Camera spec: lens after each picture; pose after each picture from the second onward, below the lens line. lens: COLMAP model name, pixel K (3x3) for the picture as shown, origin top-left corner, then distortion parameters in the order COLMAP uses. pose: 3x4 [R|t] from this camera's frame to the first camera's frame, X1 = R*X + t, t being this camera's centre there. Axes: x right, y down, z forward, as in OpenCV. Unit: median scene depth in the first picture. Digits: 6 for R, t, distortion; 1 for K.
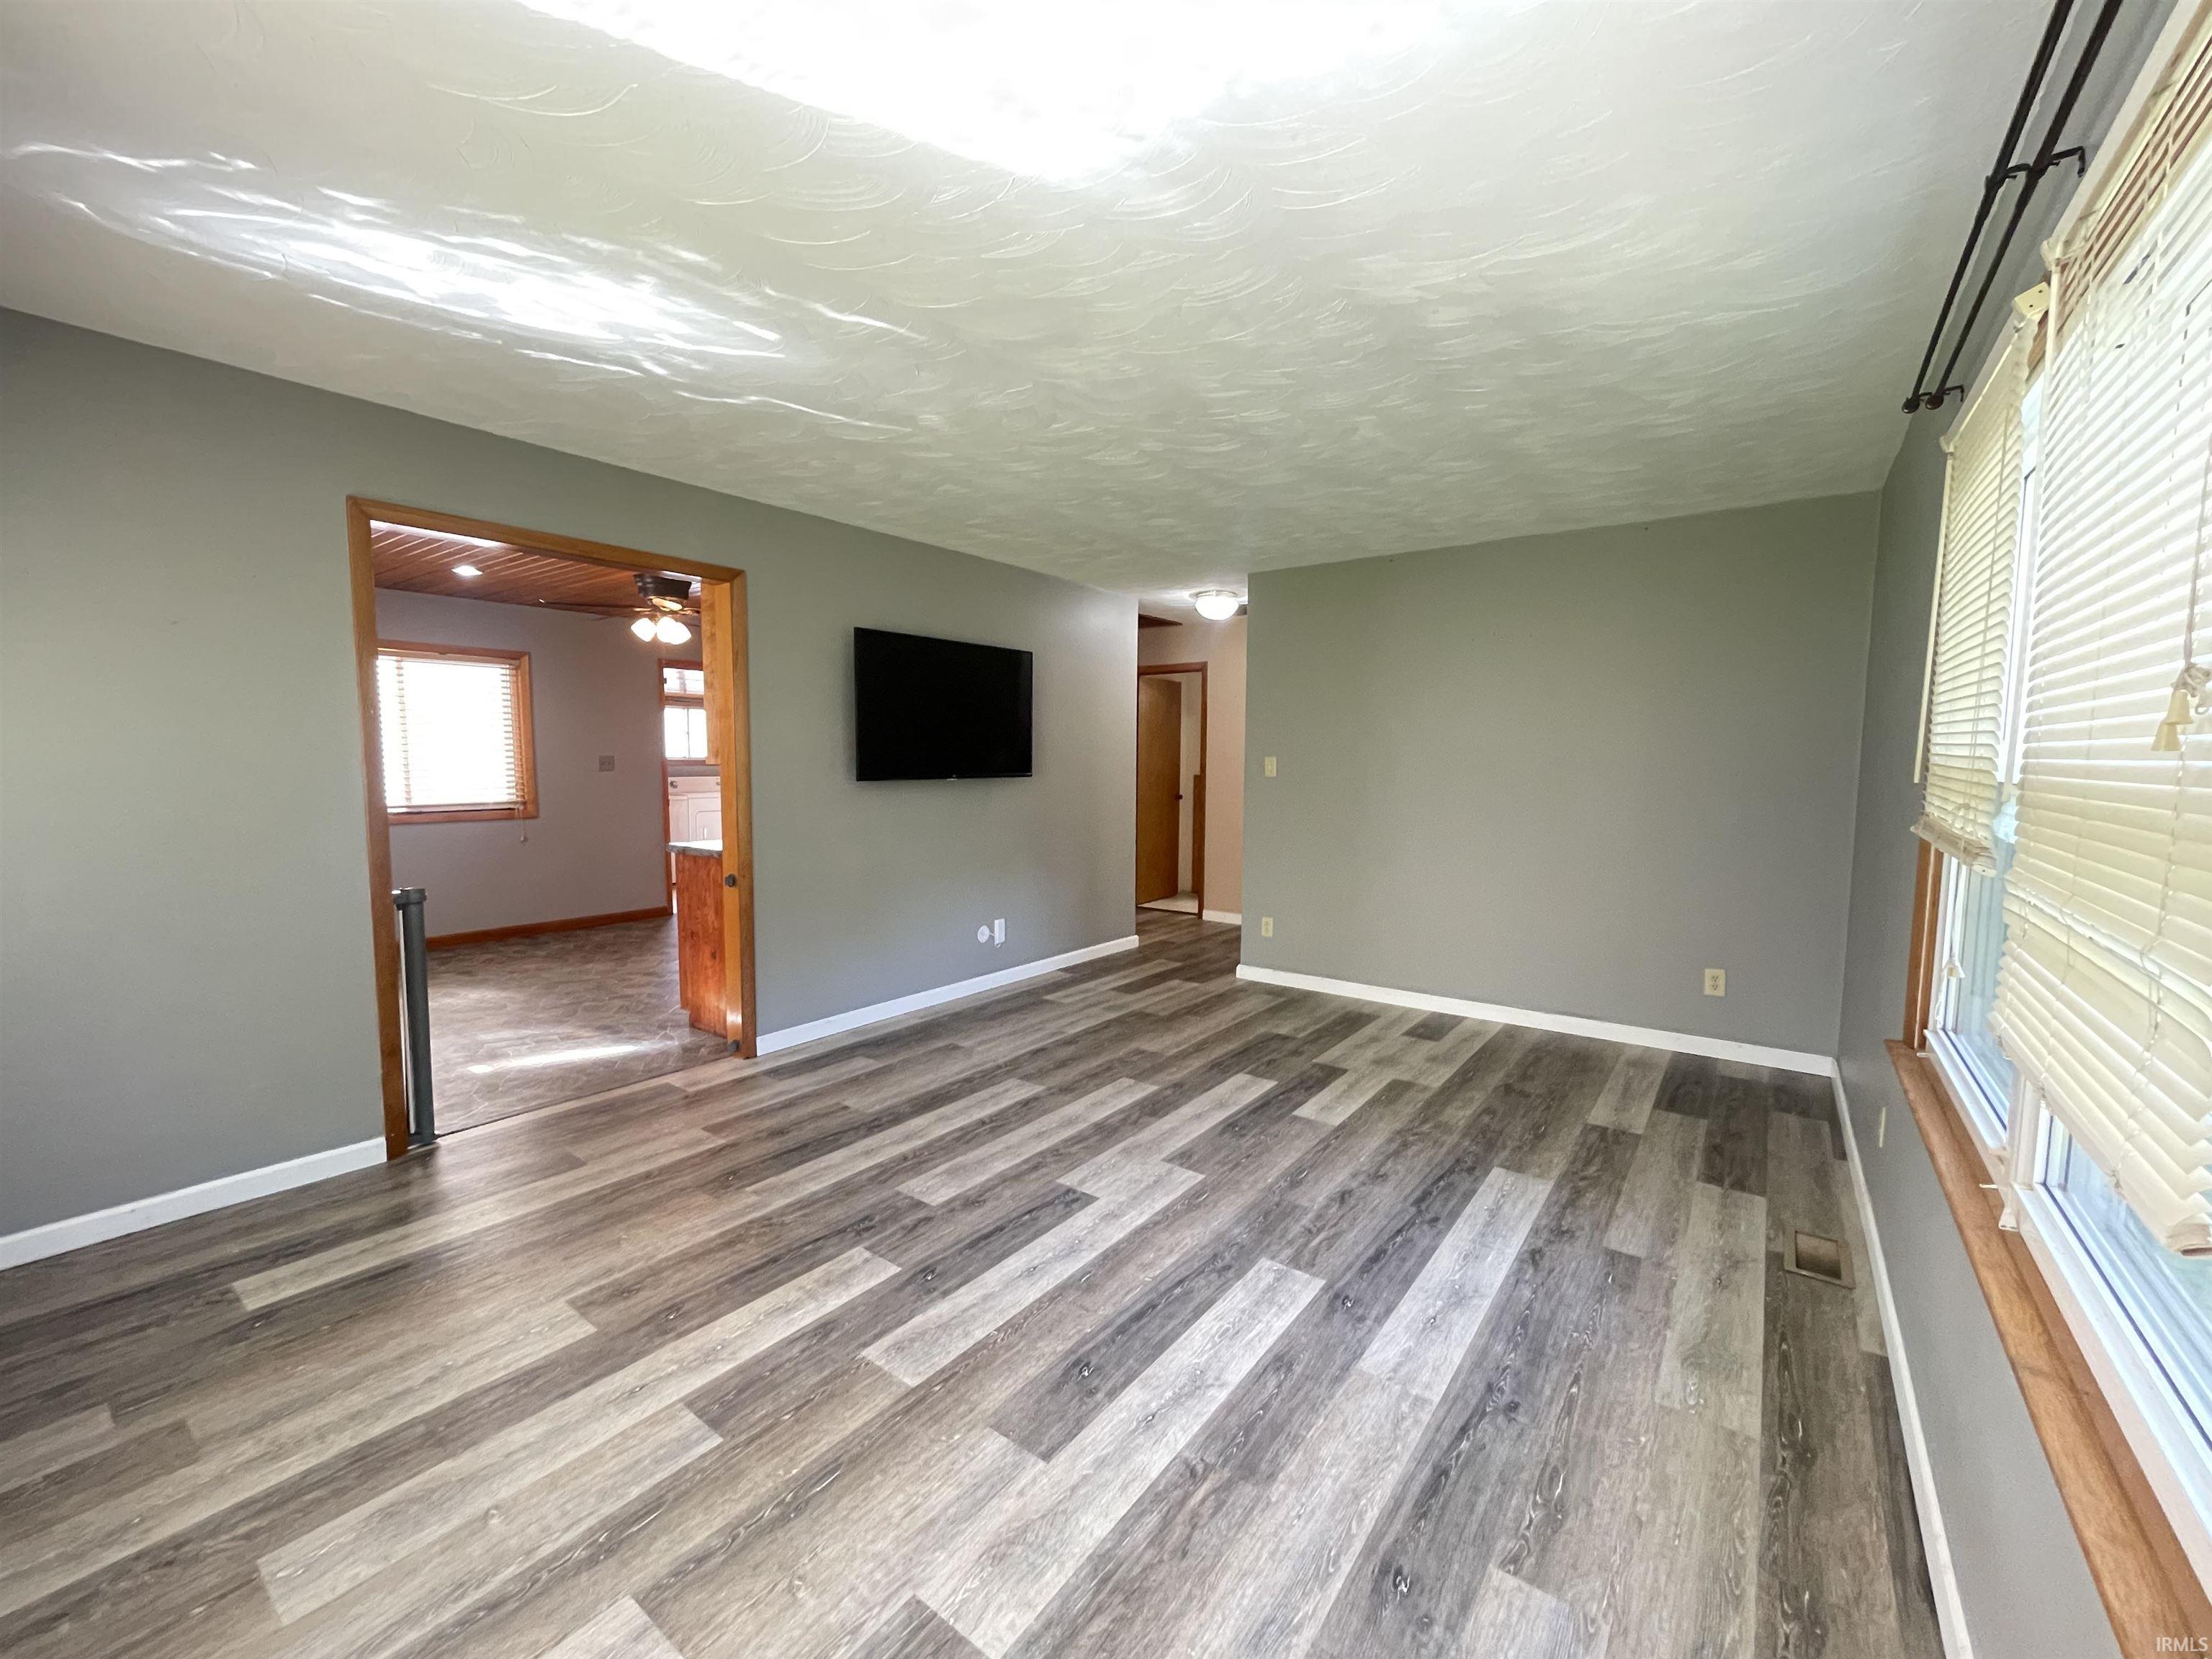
lens RADIAL K [[897.3, 0, 1108.3], [0, 897.3, 831.3], [0, 0, 1]] dist [-0.001833, -0.000641]
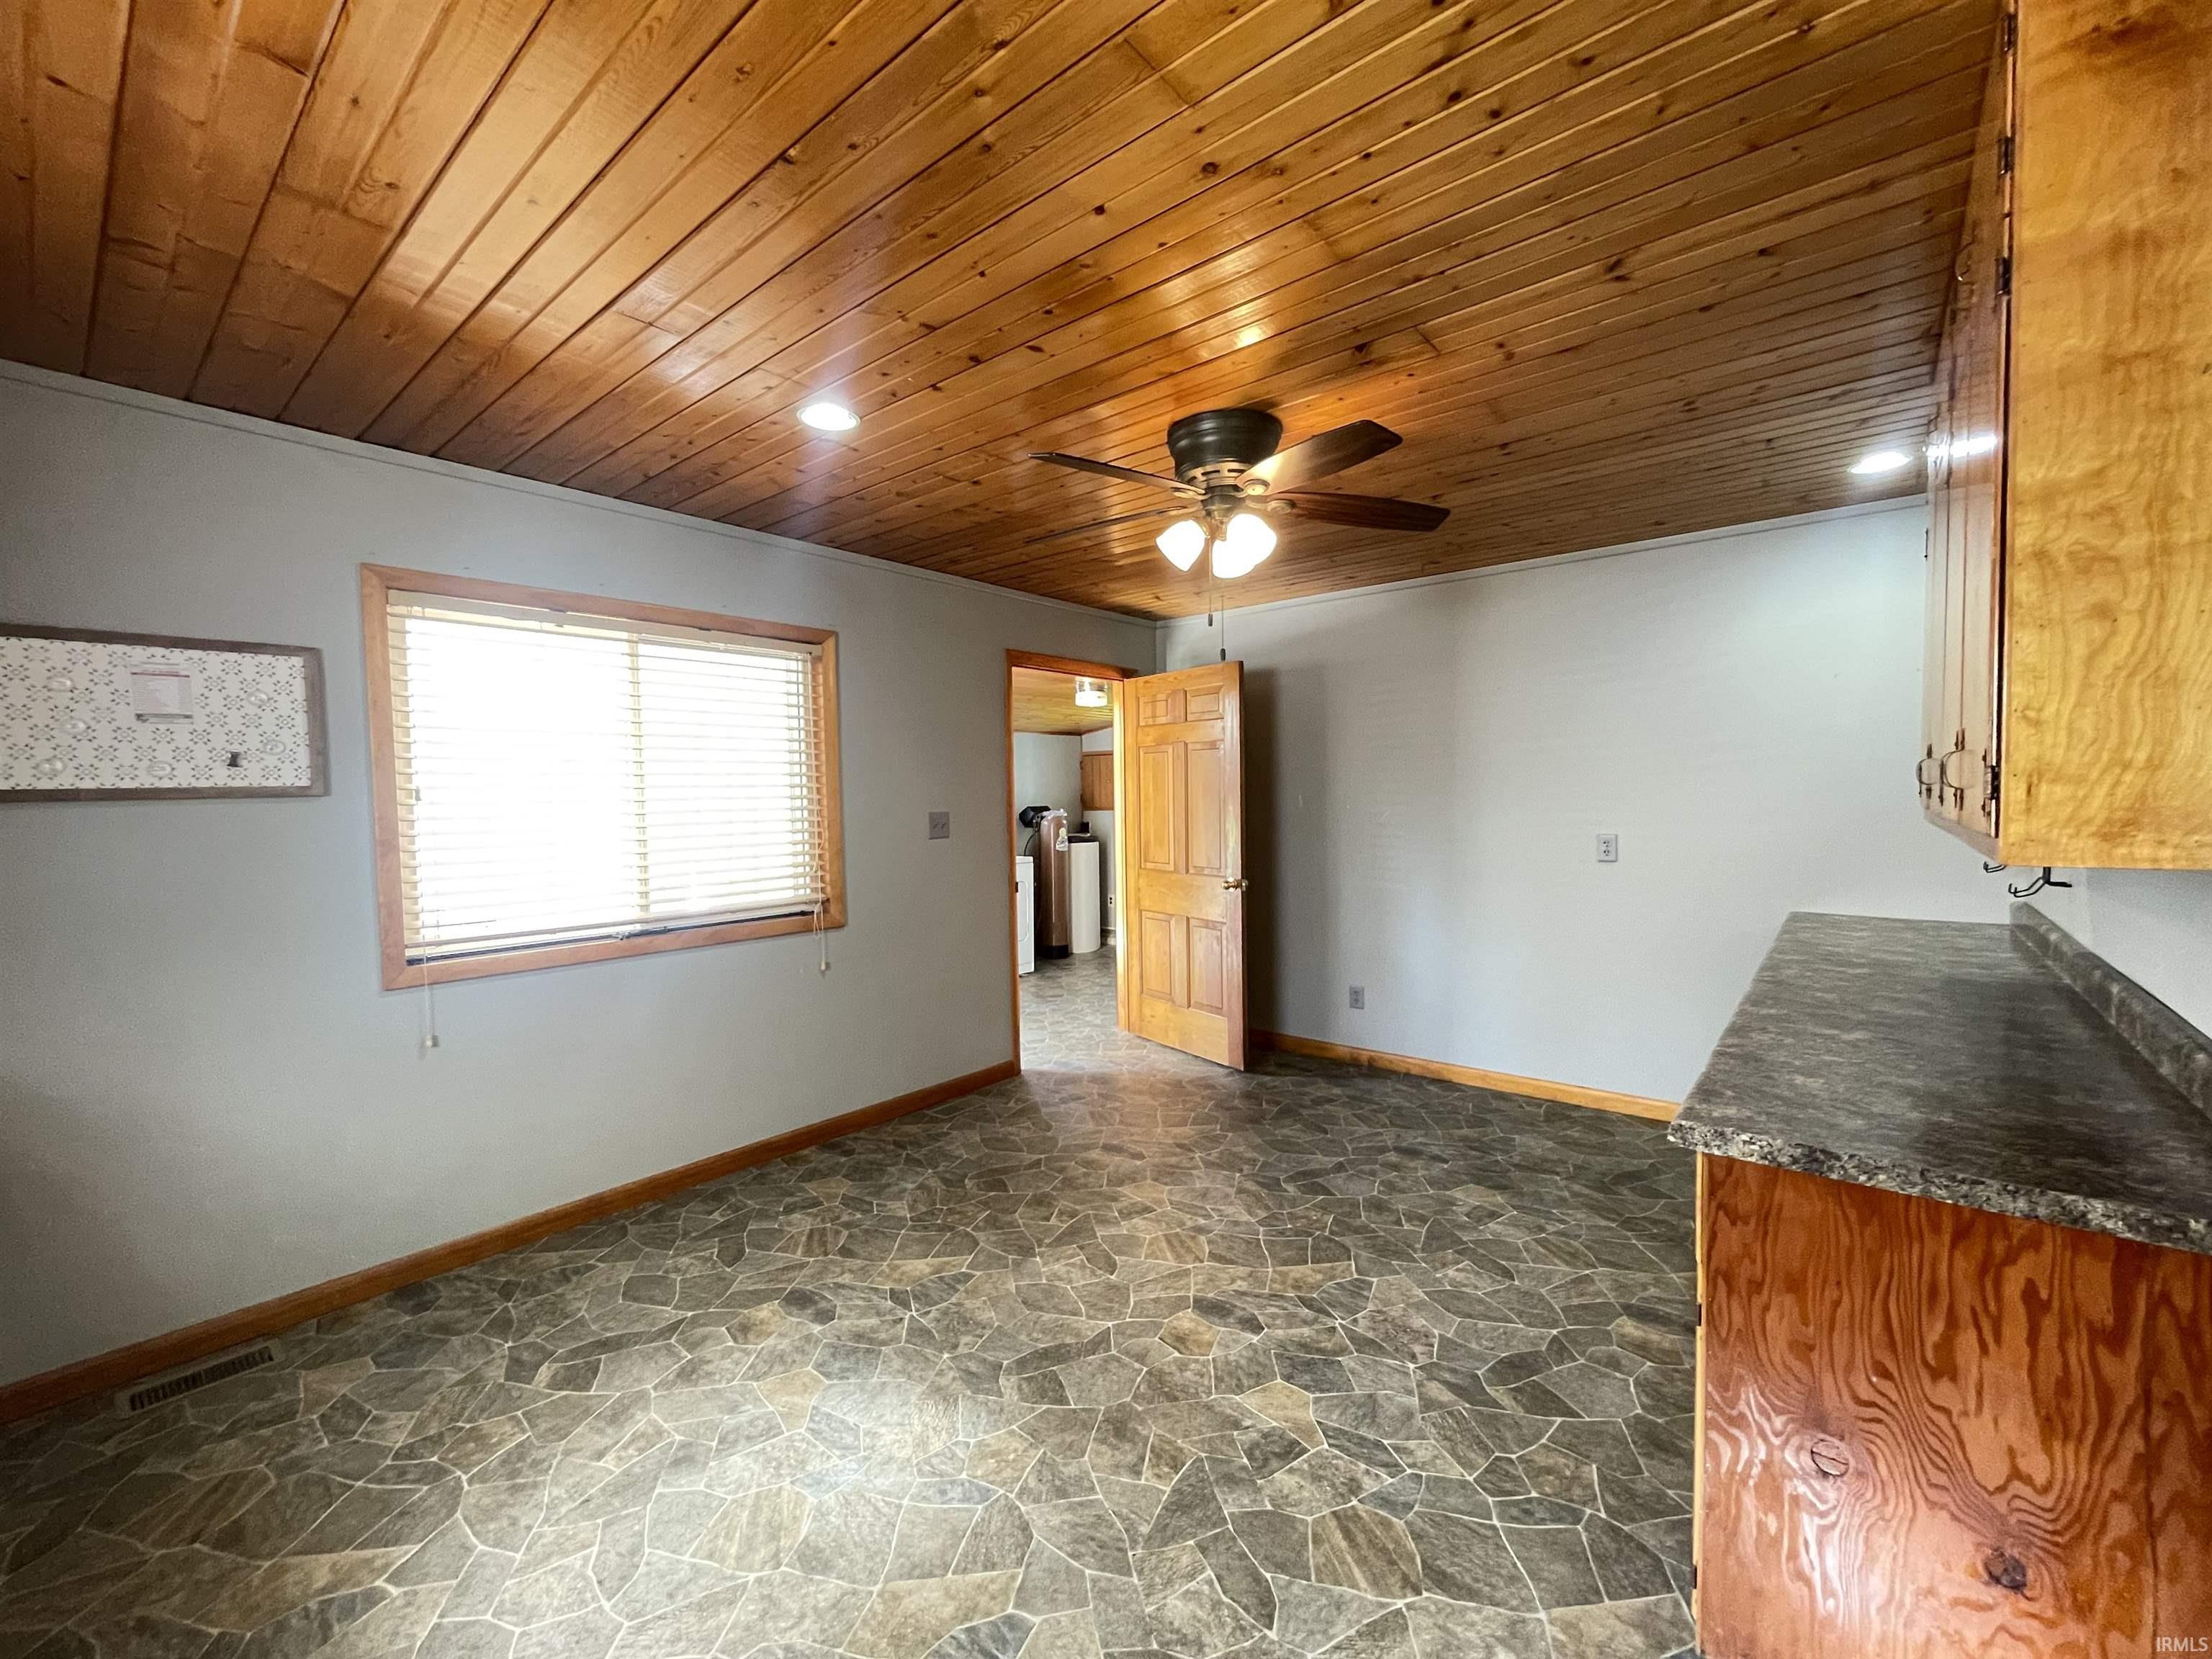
lens RADIAL K [[897.3, 0, 1105.5], [0, 897.3, 833.8], [0, 0, 1]] dist [-0.001833, -0.000641]
pose [[0.997943, -0.017735, -0.061597, -0.859855], [0.015352, 0.999123, -0.038949, -0.095313], [0.062234, 0.037923, 0.997341, 0.879635]]
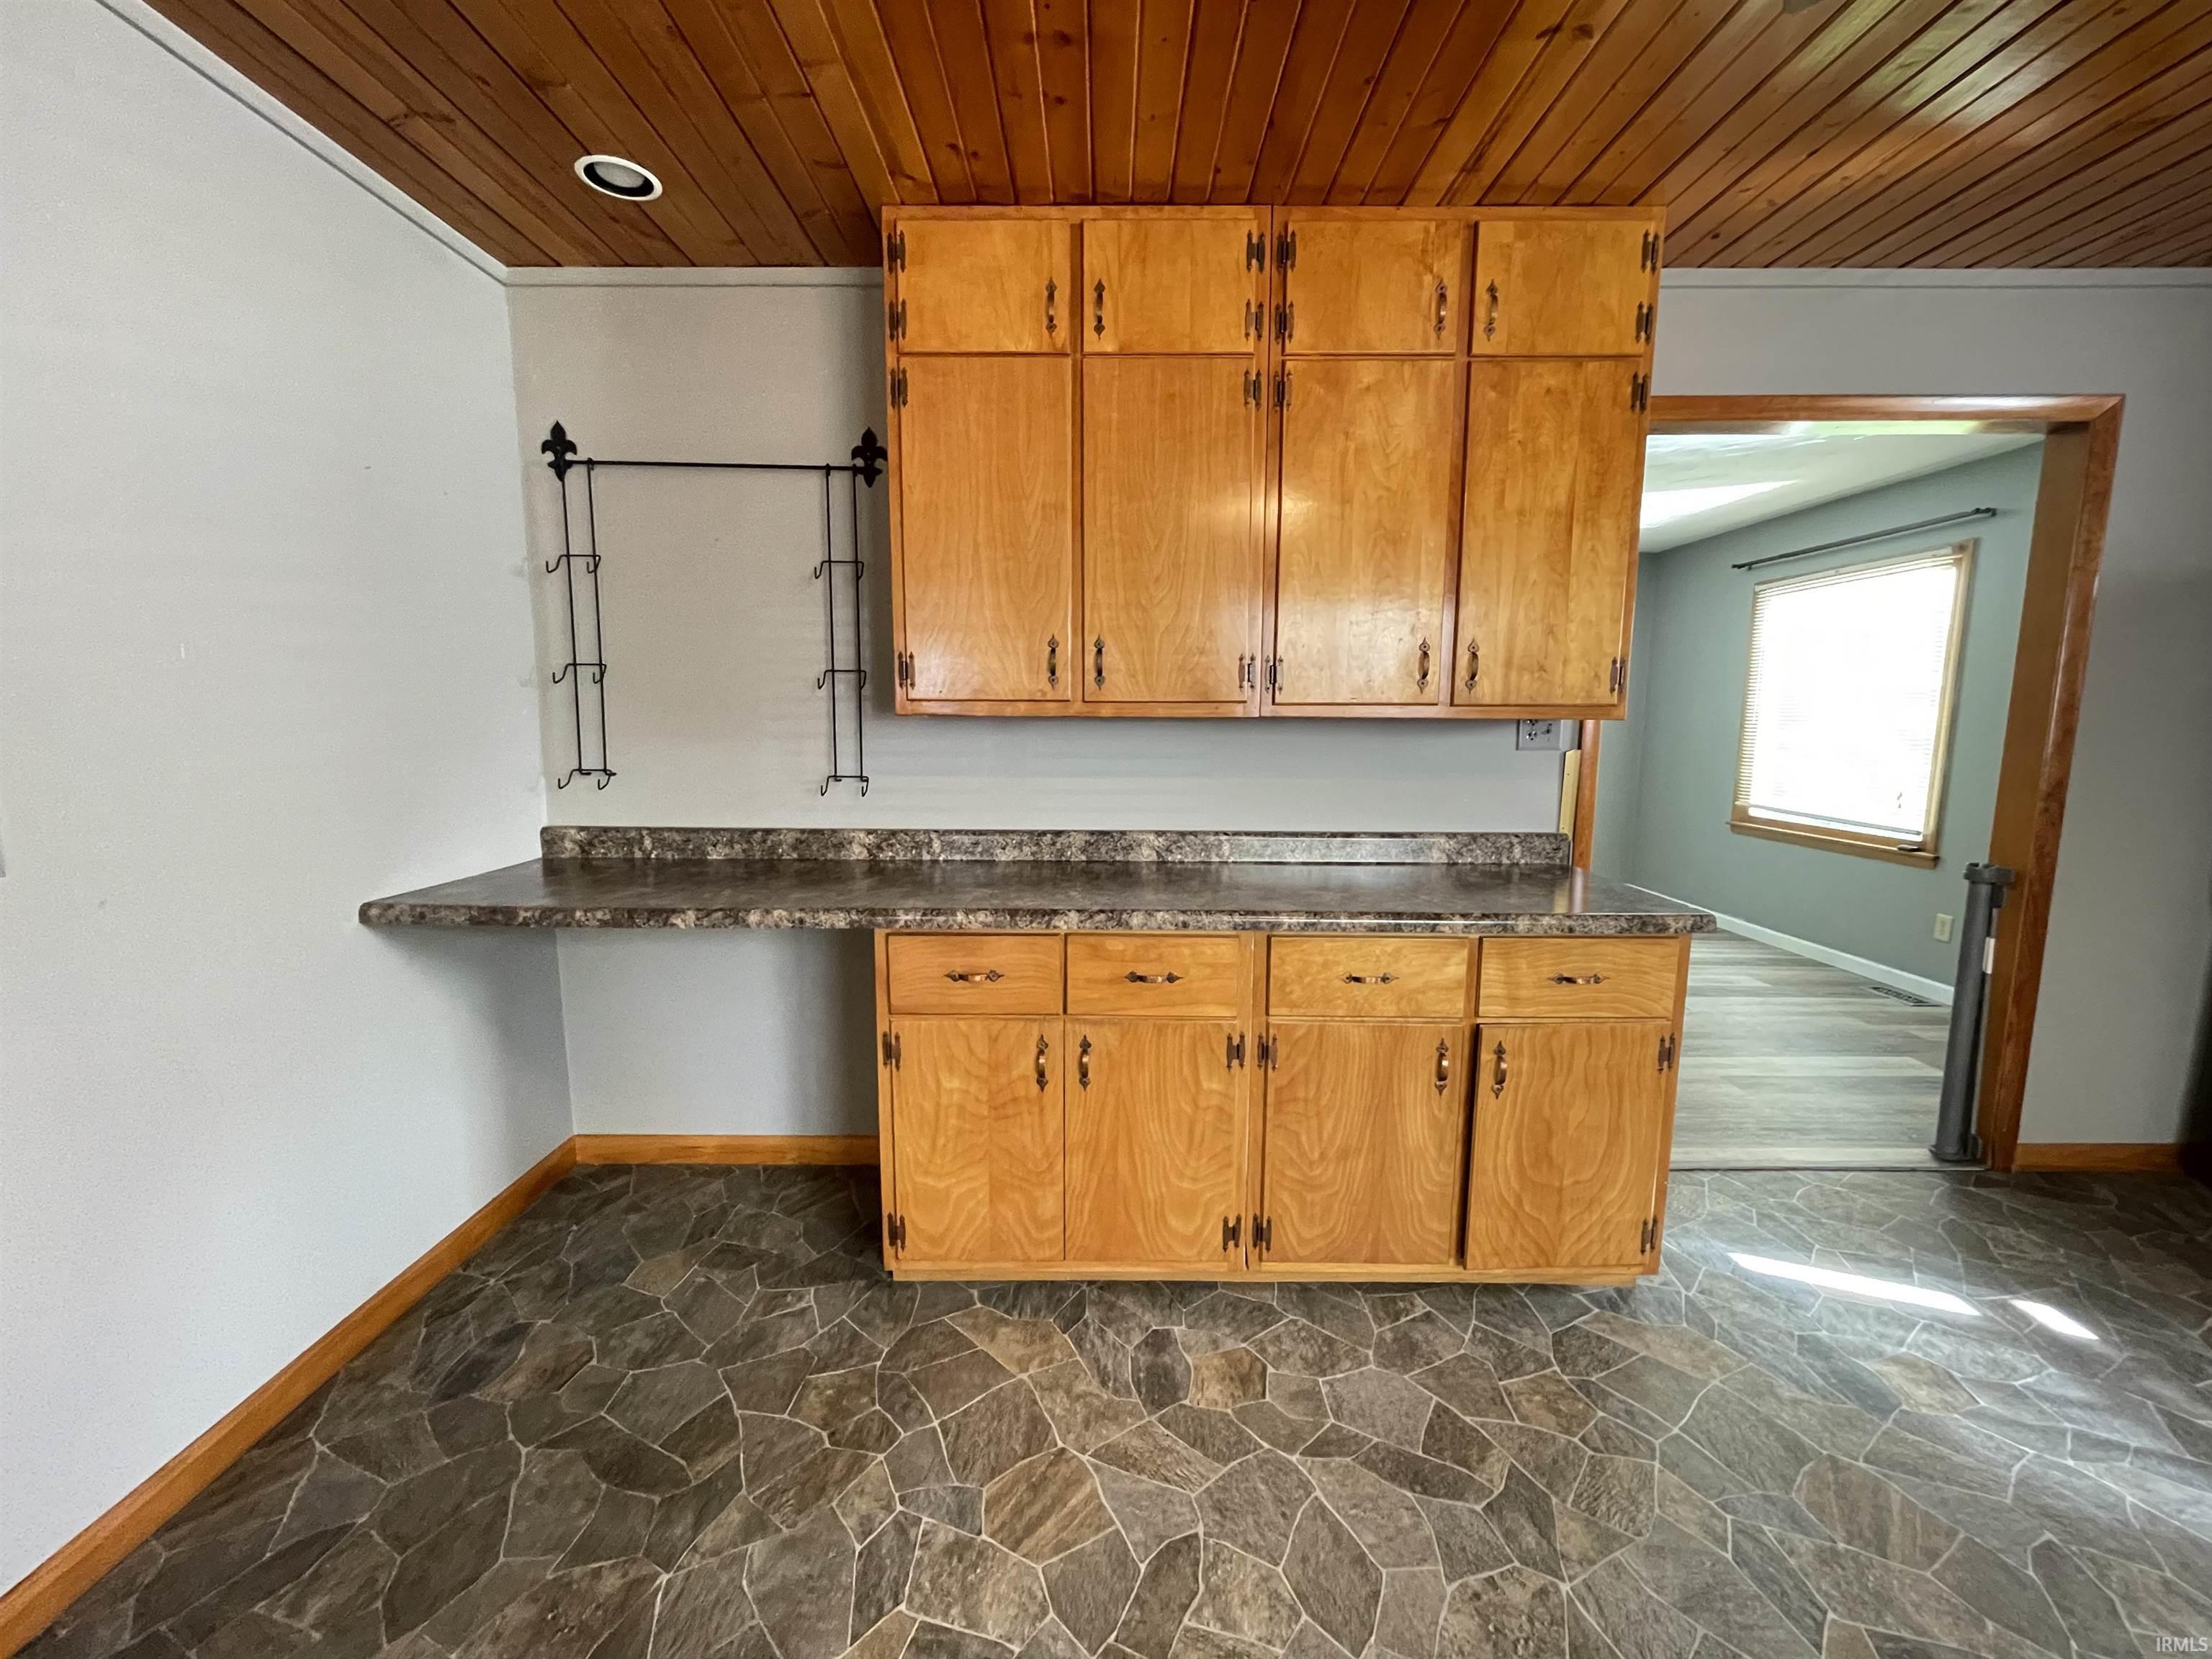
lens RADIAL K [[897.3, 0, 1103.2], [0, 897.3, 829.1], [0, 0, 1]] dist [-0.001833, -0.000641]
pose [[-0.590618, -0.116779, 0.798457, -0.844971], [0.058877, 0.980600, 0.186969, -0.156768], [-0.804800, 0.157438, -0.572285, 1.917349]]
